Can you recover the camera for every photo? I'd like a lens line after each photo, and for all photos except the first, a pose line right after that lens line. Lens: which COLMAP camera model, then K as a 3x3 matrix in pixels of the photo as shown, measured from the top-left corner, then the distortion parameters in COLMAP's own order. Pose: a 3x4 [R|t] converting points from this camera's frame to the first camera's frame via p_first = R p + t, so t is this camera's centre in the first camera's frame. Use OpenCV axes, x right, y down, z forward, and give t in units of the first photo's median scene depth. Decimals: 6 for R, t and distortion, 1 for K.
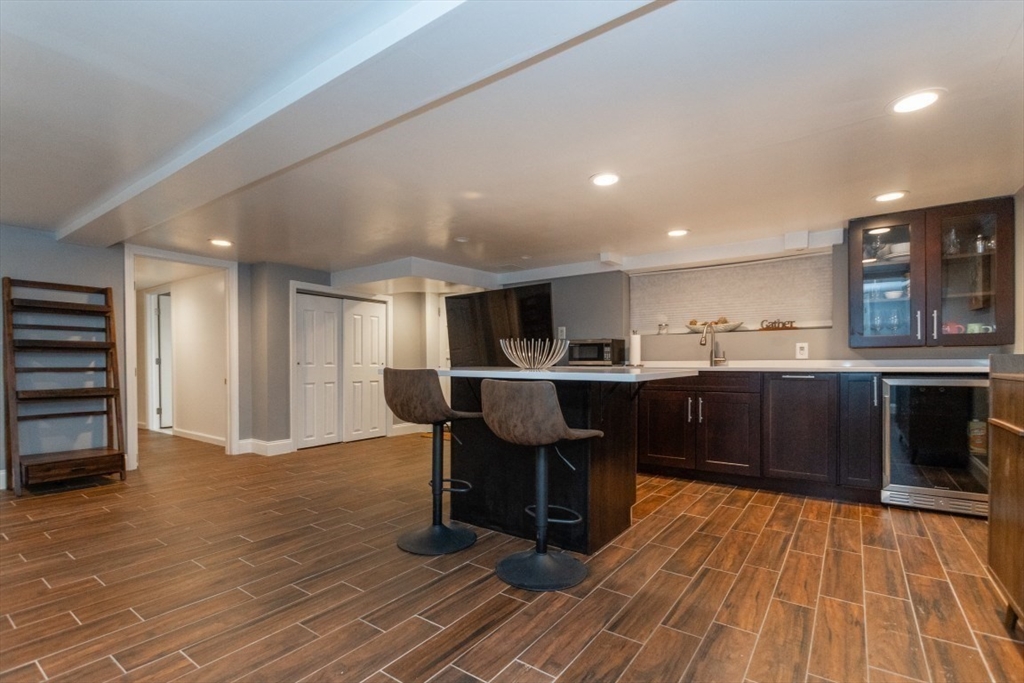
lens RADIAL K [[473.3, 0, 511.0], [0, 473.3, 366.2], [0, 0, 1]] dist [0.000568, 0.000122]
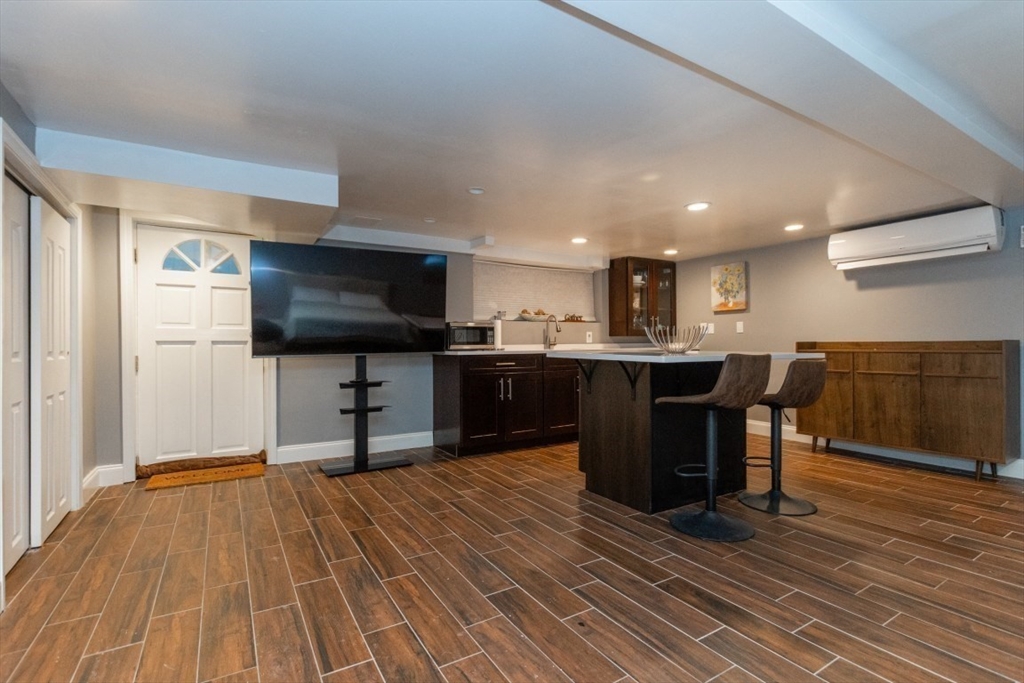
lens RADIAL K [[479.3, 0, 512.0], [0, 479.3, 341.5], [0, 0, 1]] dist [-0.000336, 0.000230]
pose [[0.380165, 0.000566, 0.924918, -0.806040], [0.011713, 0.999917, -0.005426, -0.013930], [-0.924844, 0.012896, 0.380127, 0.644677]]
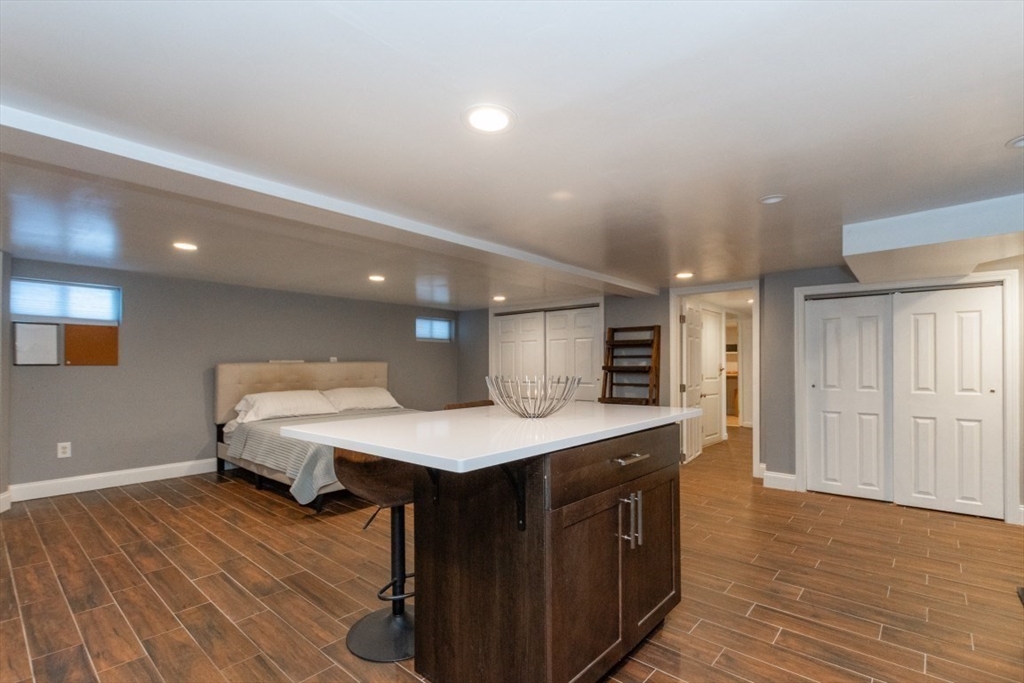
lens RADIAL K [[473.3, 0, 511.0], [0, 473.3, 366.2], [0, 0, 1]] dist [0.000568, 0.000122]
pose [[-0.095512, 0.002973, -0.995424, 0.529742], [-0.006117, 0.999975, 0.003574, -0.051567], [0.995410, 0.006431, -0.095491, 0.718491]]
